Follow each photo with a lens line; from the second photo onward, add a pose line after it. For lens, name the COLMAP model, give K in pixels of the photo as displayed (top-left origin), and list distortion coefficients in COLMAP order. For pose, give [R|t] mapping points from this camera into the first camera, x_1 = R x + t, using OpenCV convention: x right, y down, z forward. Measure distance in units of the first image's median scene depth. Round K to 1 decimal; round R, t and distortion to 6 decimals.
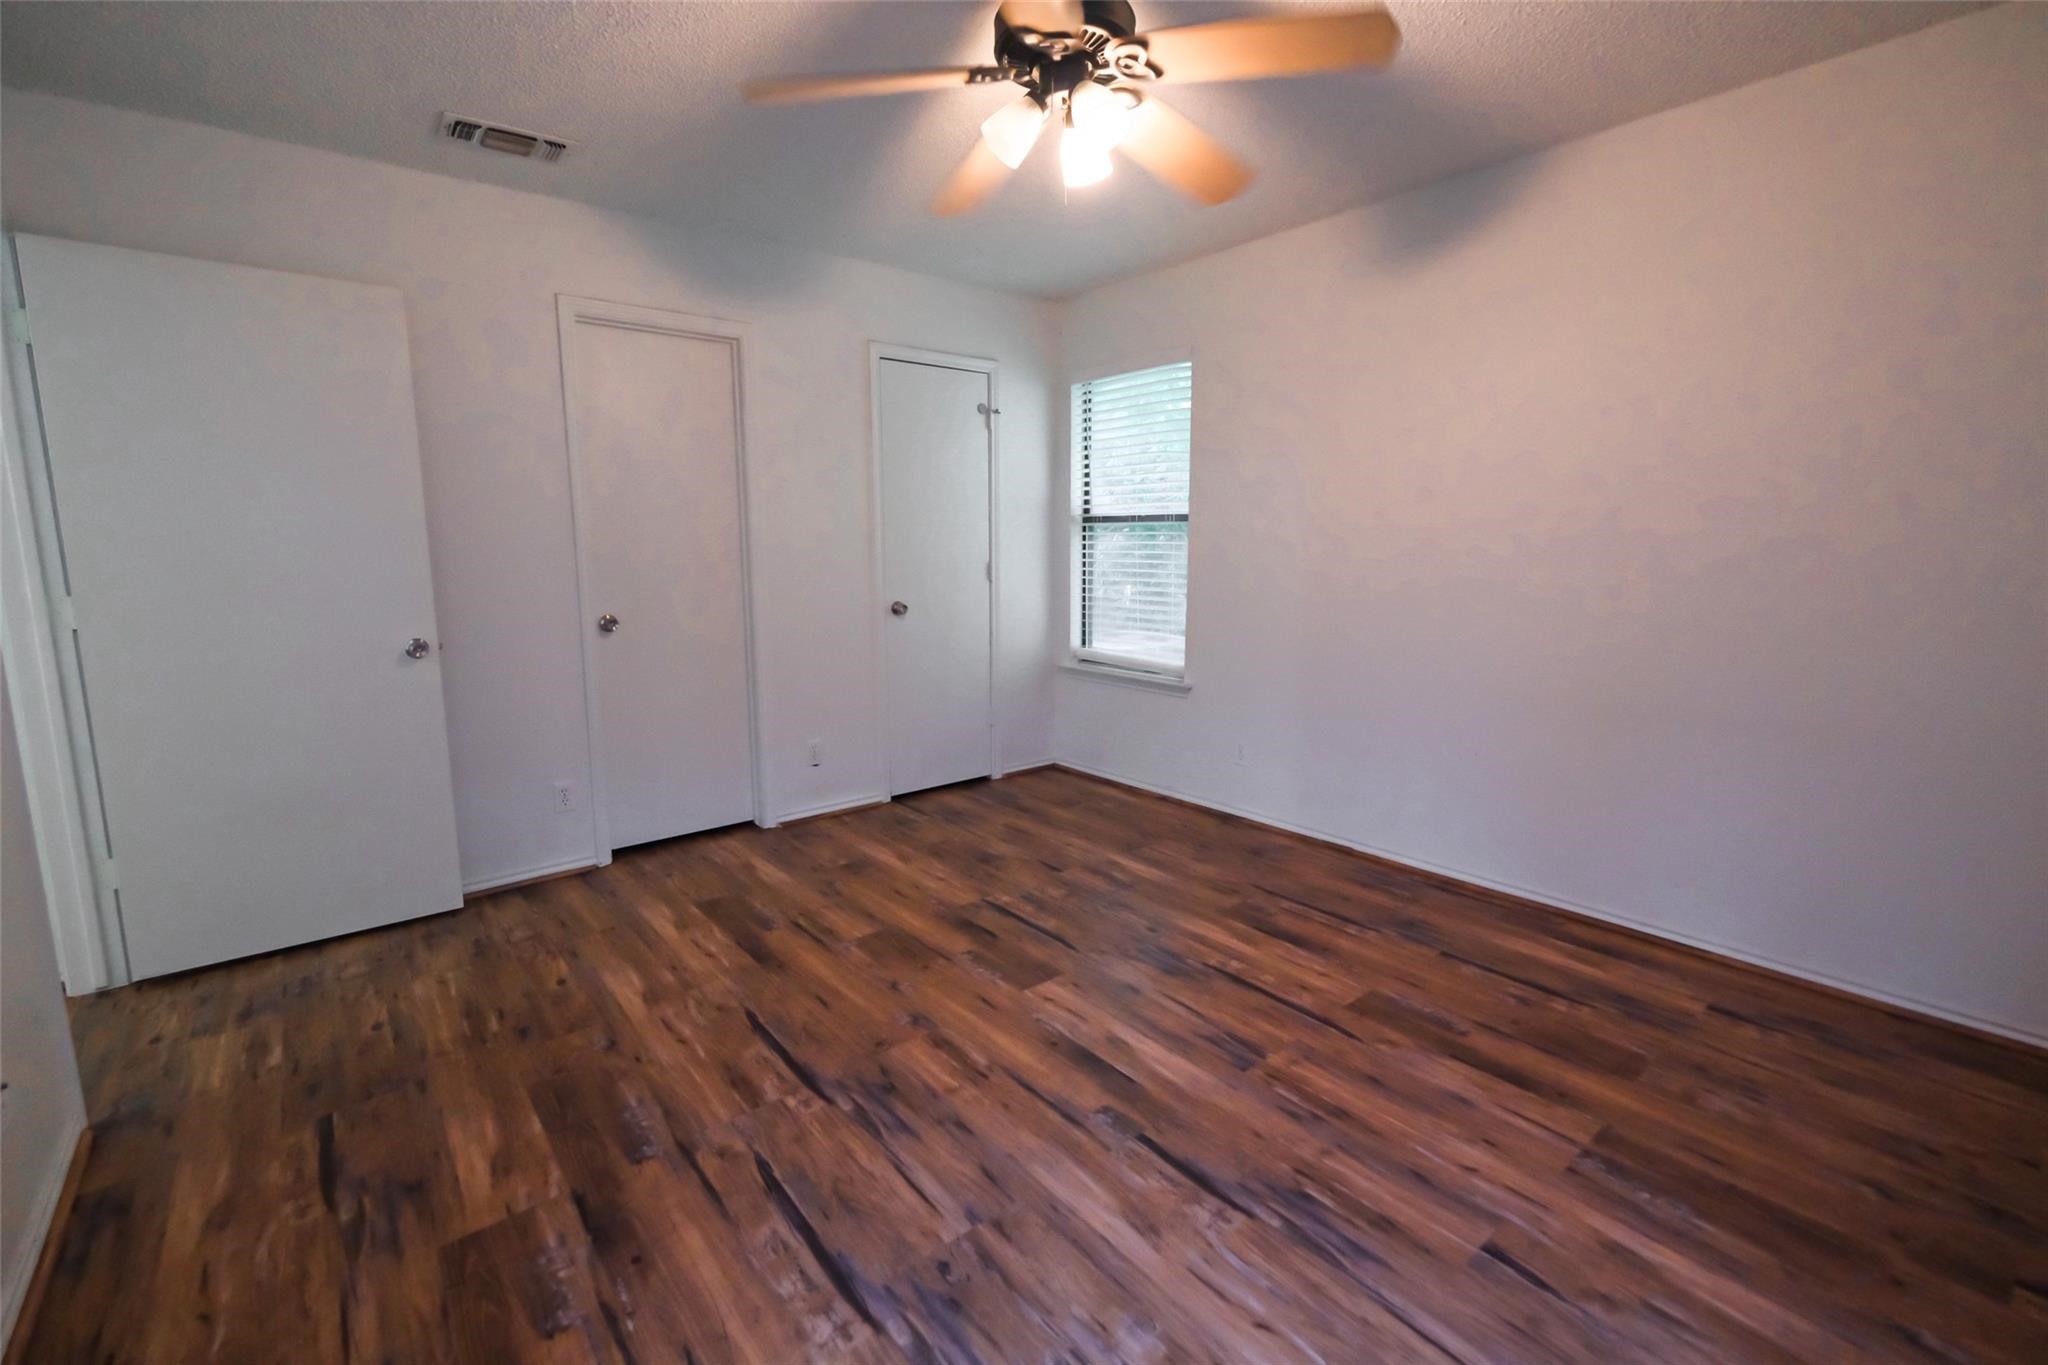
lens RADIAL K [[887.4, 0, 1028.0], [0, 887.4, 671.6], [0, 0, 1]] dist [0.000148, -0.000247]
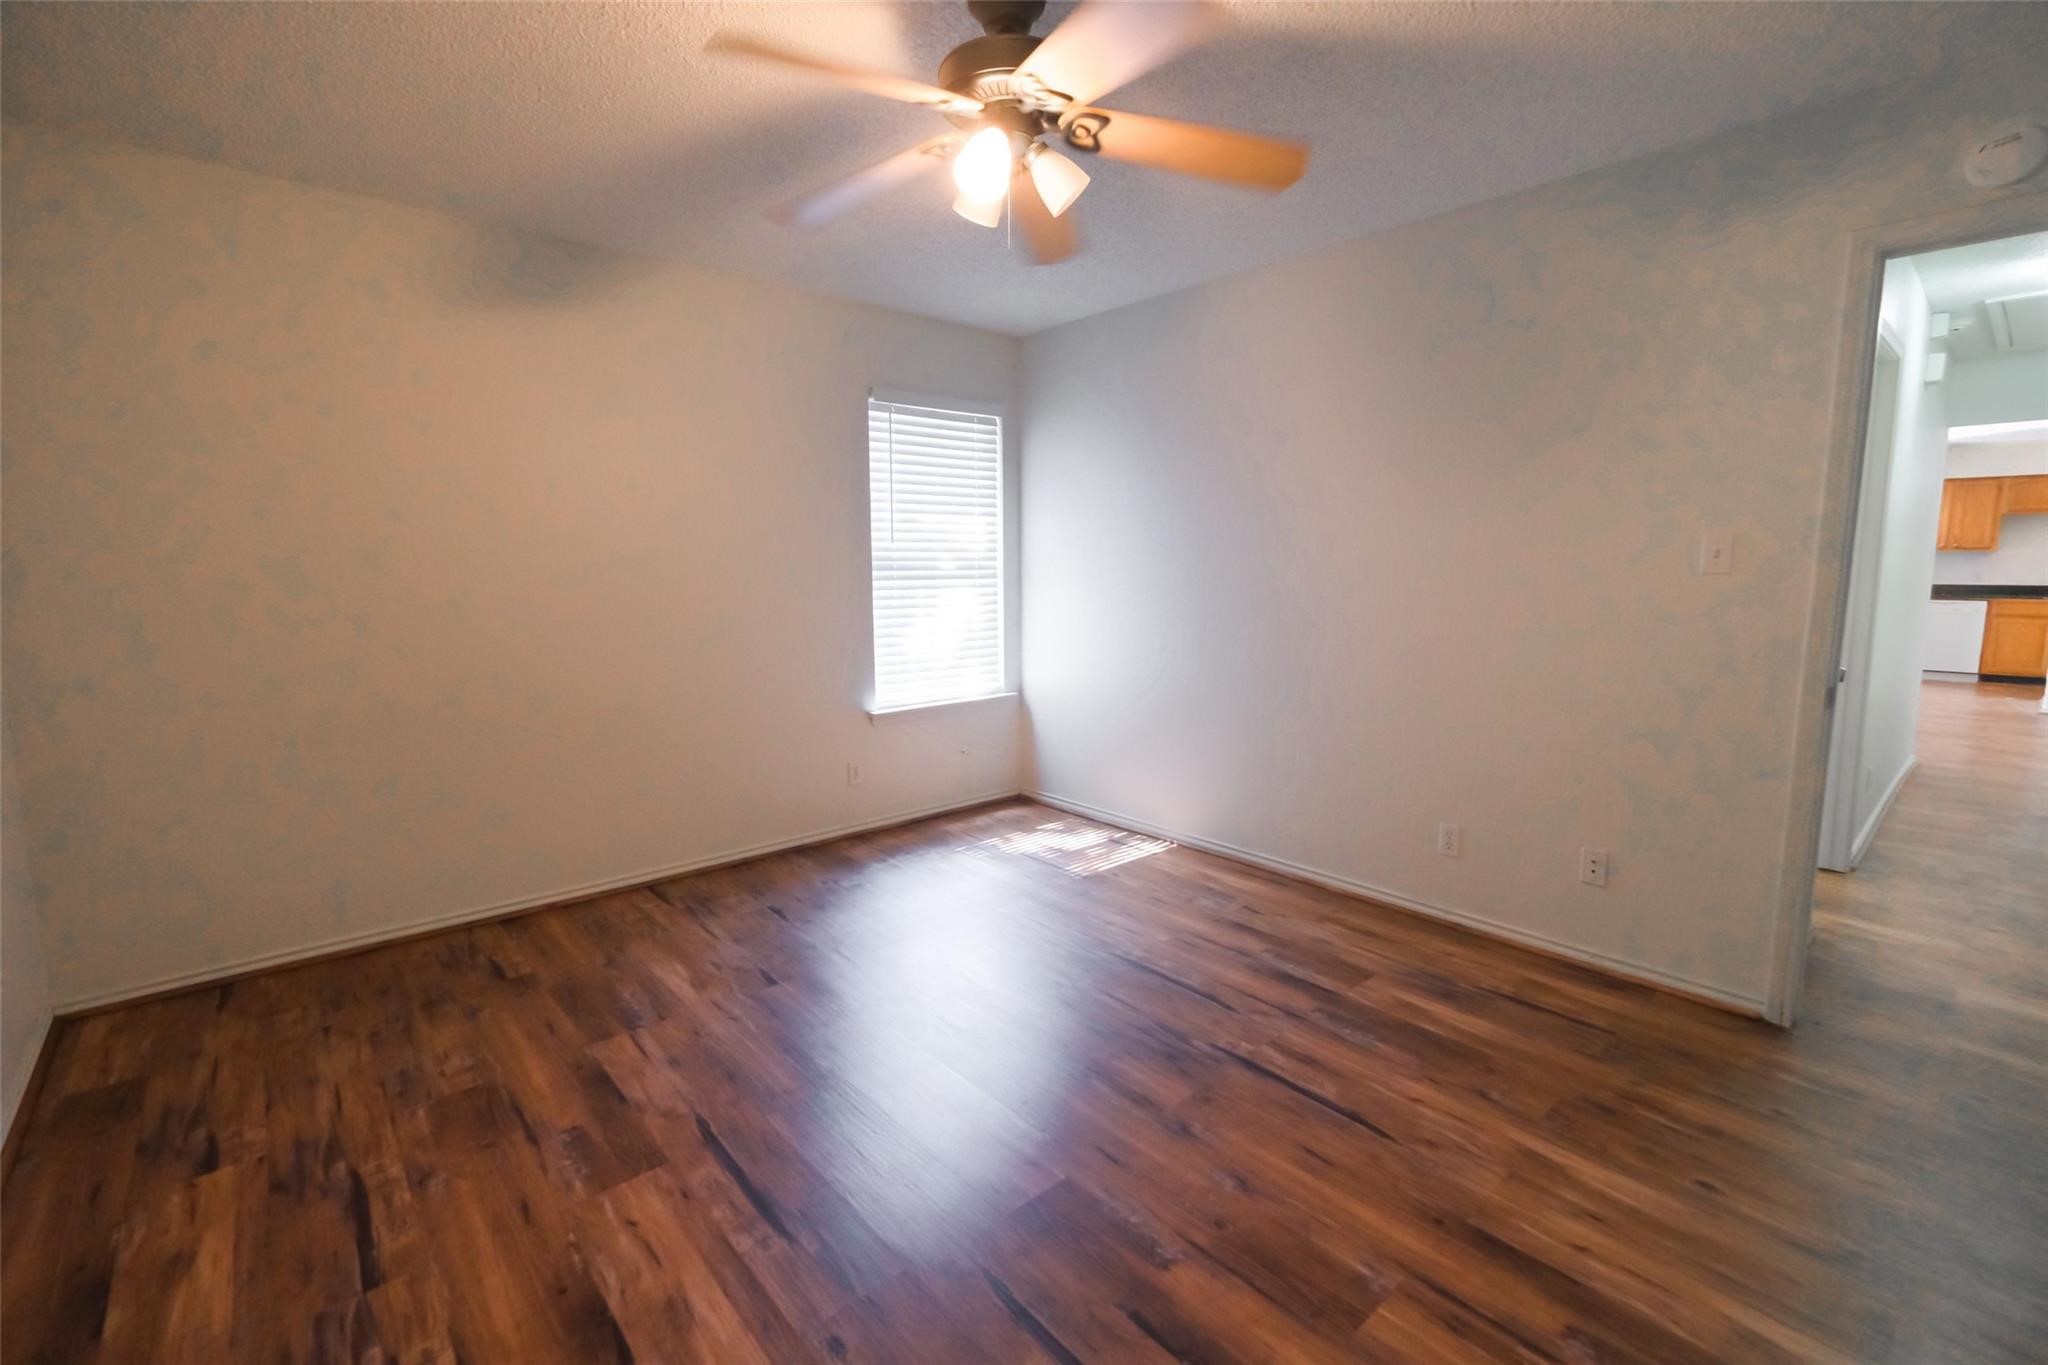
lens RADIAL K [[887.4, 0, 1028.0], [0, 887.4, 671.6], [0, 0, 1]] dist [0.000148, -0.000247]
pose [[-0.999351, 0.013836, -0.033272, 0.053253], [0.004121, 0.961173, 0.275916, -0.296877], [0.035798, 0.275600, -0.960606, 1.816702]]
